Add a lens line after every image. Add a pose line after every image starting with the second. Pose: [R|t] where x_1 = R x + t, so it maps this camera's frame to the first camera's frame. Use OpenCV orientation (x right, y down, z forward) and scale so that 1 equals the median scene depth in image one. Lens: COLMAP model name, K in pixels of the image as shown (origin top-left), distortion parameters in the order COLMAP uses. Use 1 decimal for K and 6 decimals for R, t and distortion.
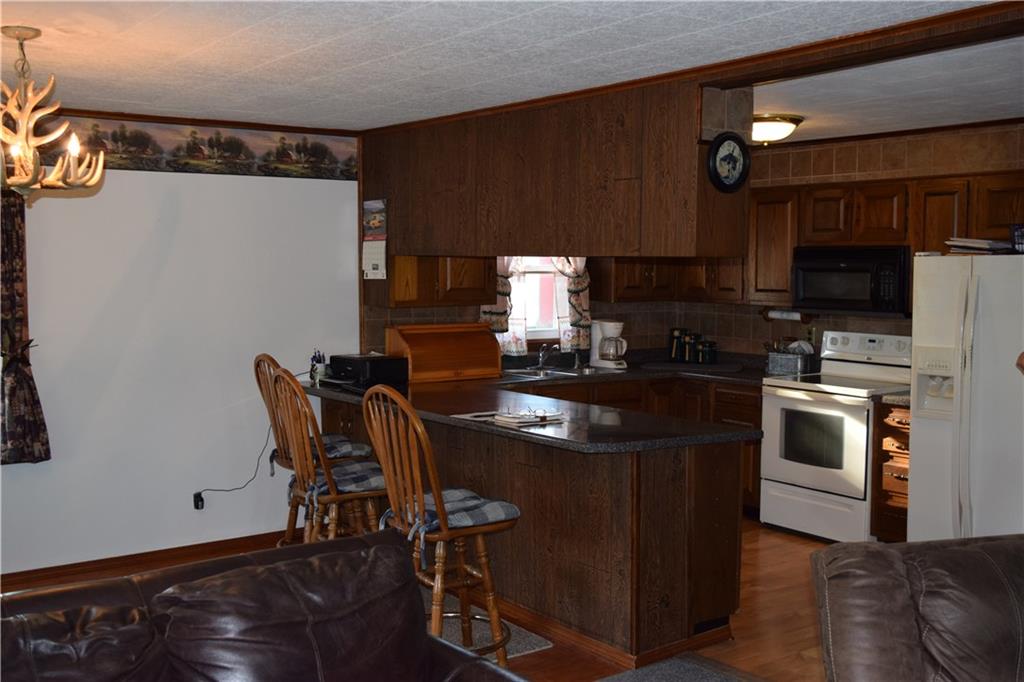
lens RADIAL K [[1096.4, 0, 512.0], [0, 1096.4, 341.0], [0, 0, 1]] dist [-0.009346, -0.026283]
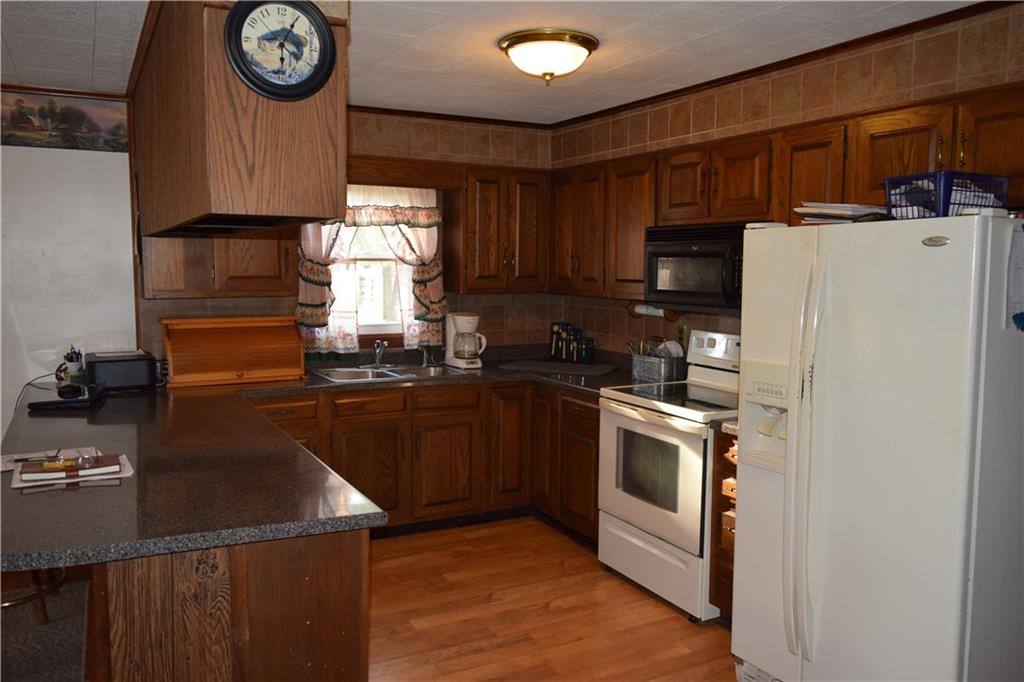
lens RADIAL K [[798.7, 0, 512.0], [0, 798.7, 341.0], [0, 0, 1]] dist [-0.009877, -0.001787]
pose [[0.990461, 0.014449, -0.137036, 0.247896], [-0.010888, 0.999584, 0.026704, -0.016550], [0.137364, -0.024958, 0.990206, 0.409053]]
